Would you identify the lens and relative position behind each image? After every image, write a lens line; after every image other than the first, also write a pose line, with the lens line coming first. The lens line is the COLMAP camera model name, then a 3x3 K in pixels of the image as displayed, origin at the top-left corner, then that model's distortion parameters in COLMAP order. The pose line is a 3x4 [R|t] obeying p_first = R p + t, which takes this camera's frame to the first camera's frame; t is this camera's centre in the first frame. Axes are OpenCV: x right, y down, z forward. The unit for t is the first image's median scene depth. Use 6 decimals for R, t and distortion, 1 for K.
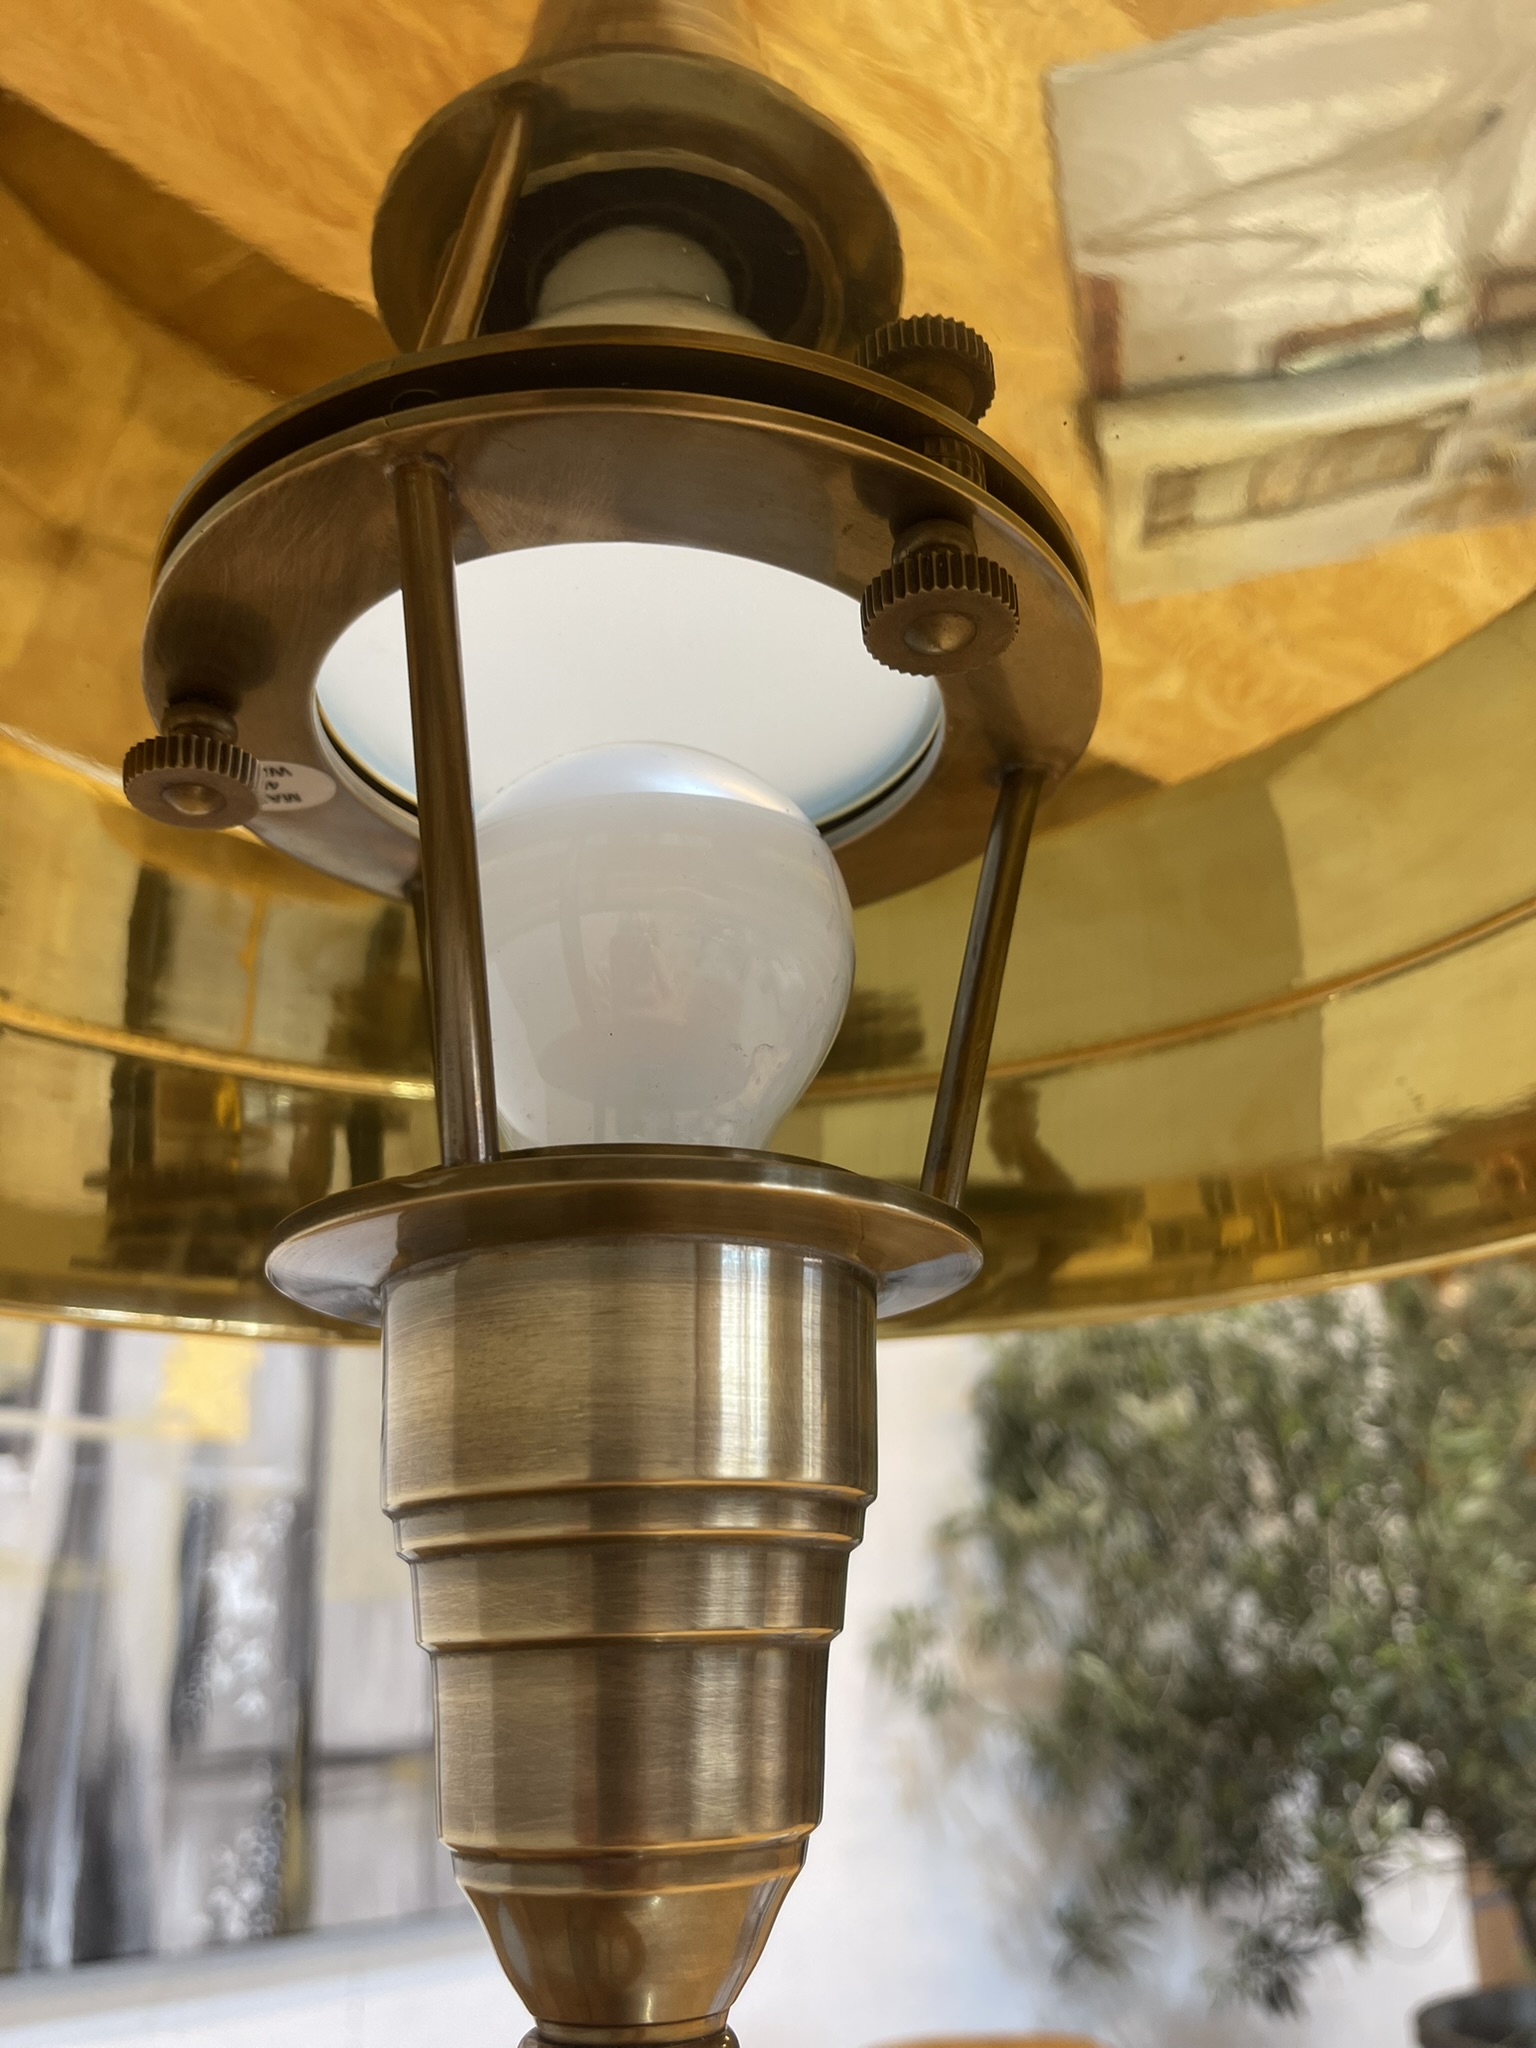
lens RADIAL K [[1594.6, 0, 768.0], [0, 1594.6, 1024.0], [0, 0, 1]] dist [0.079525, -0.128956]
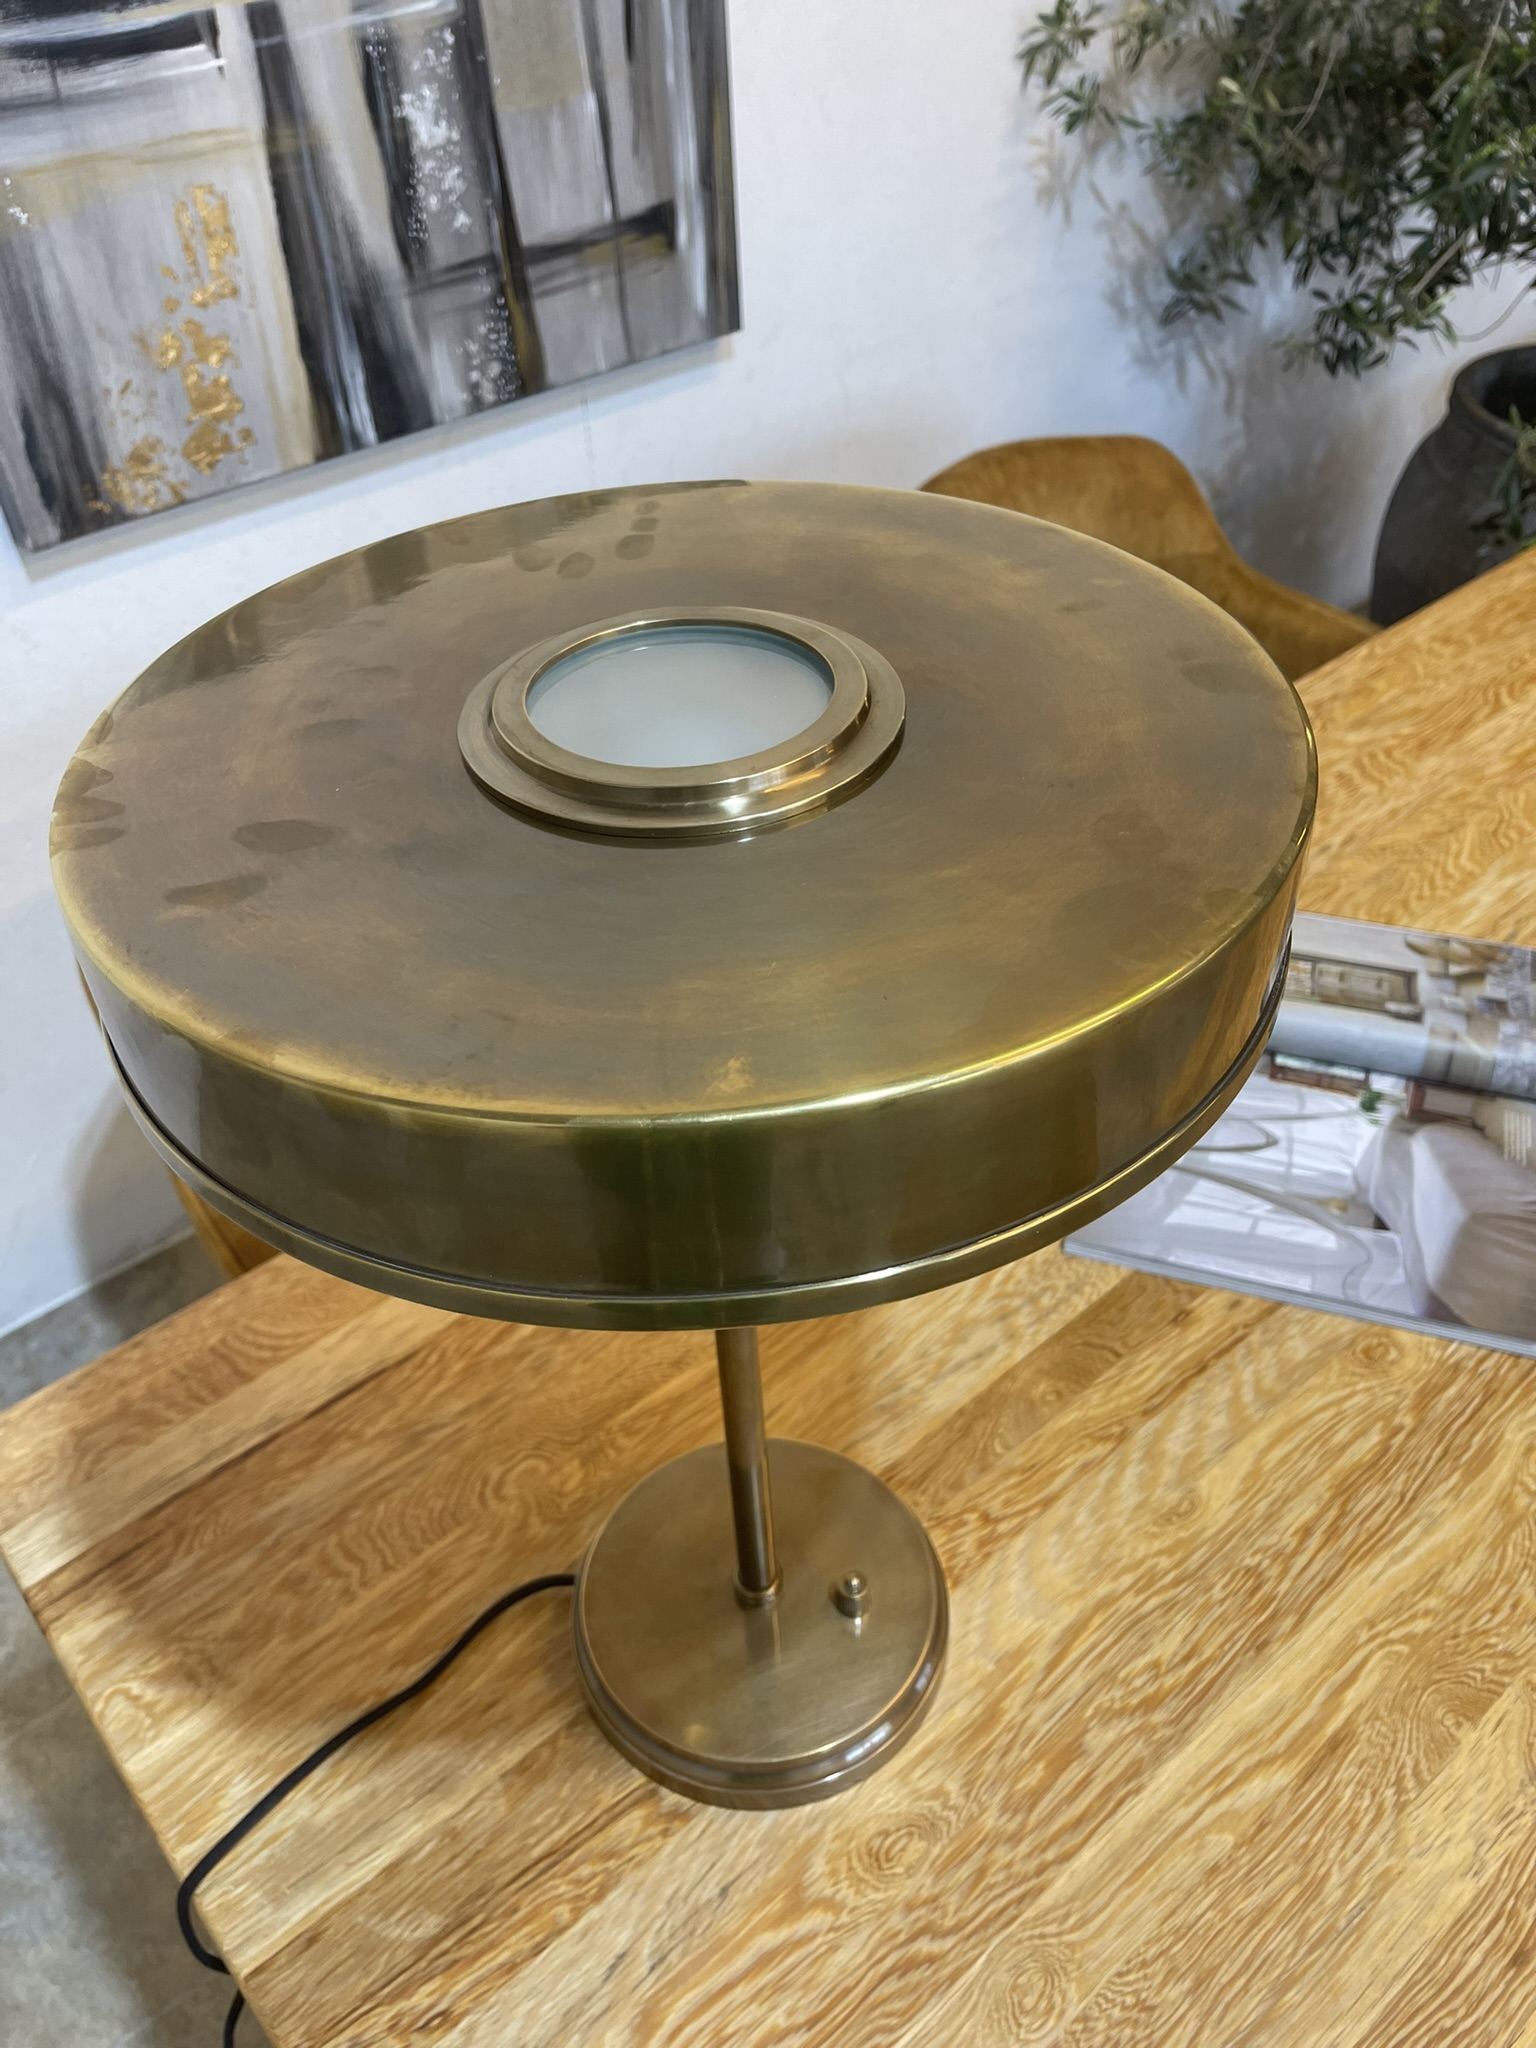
lens RADIAL K [[1601.2, 0, 755.2], [0, 1601.2, 1040.2], [0, 0, 1]] dist [0.070546, -0.119913]
pose [[0.993707, 0.056162, -0.096916, 0.041043], [0.059419, 0.469156, 0.881114, -0.324802], [0.094954, -0.881328, 0.462866, -0.053193]]
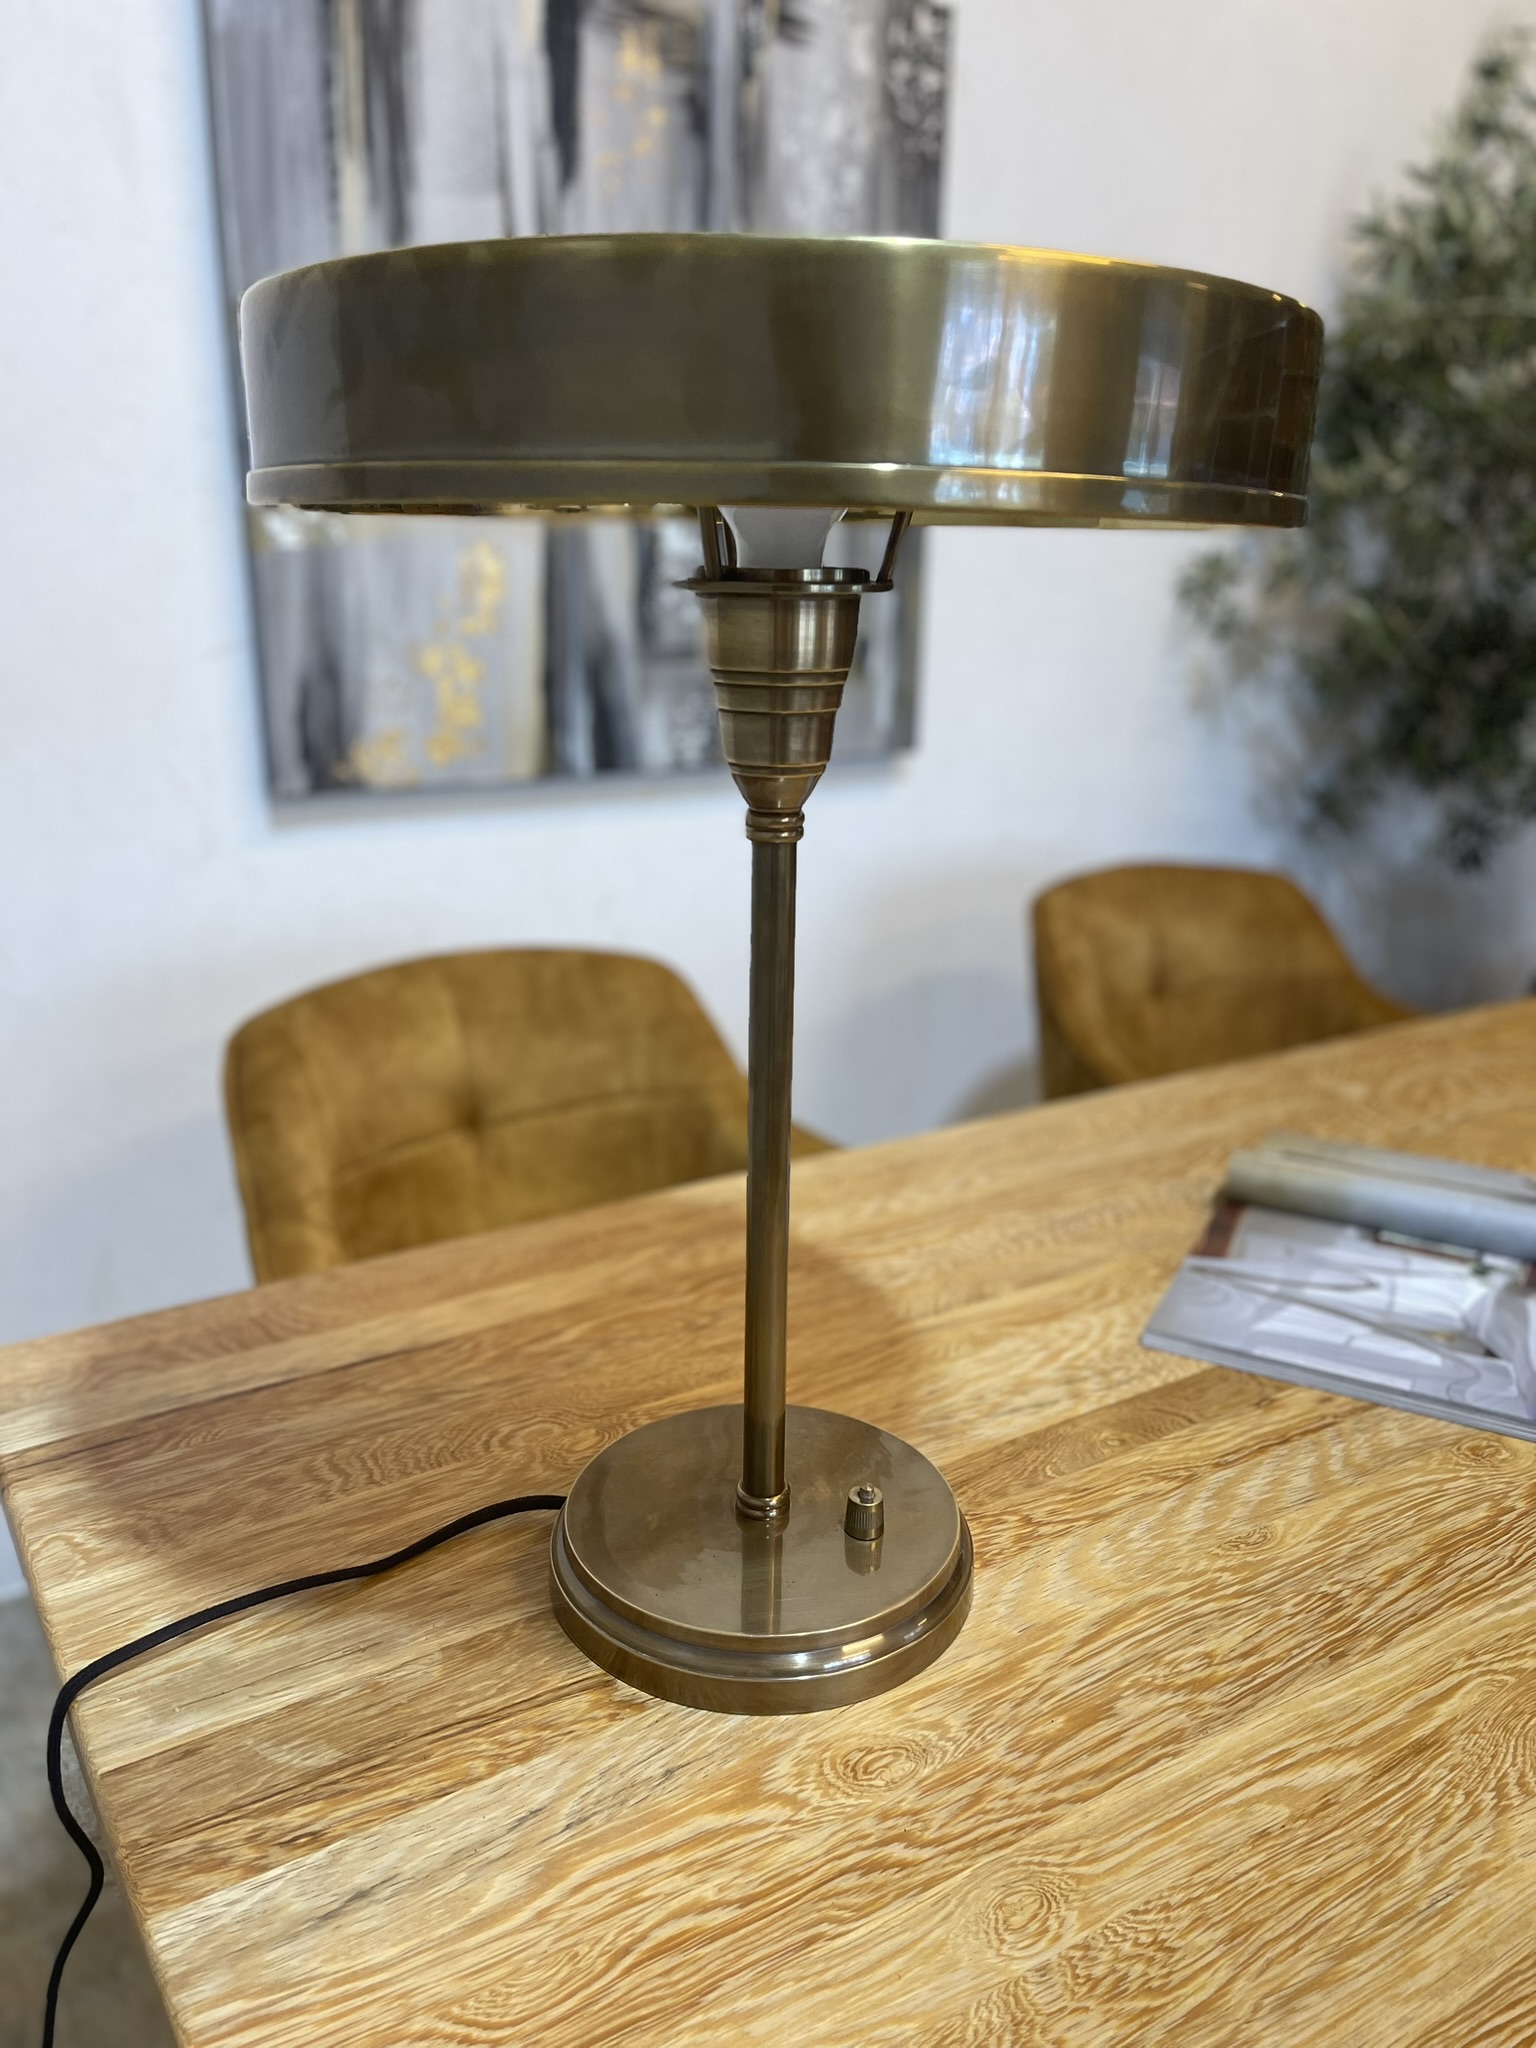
lens RADIAL K [[1594.6, 0, 768.0], [0, 1594.6, 1024.0], [0, 0, 1]] dist [0.079525, -0.128956]
pose [[0.968386, 0.112914, -0.222438, 0.099175], [0.049941, 0.785886, 0.616352, -0.159509], [0.244406, -0.607975, 0.755402, -0.264415]]
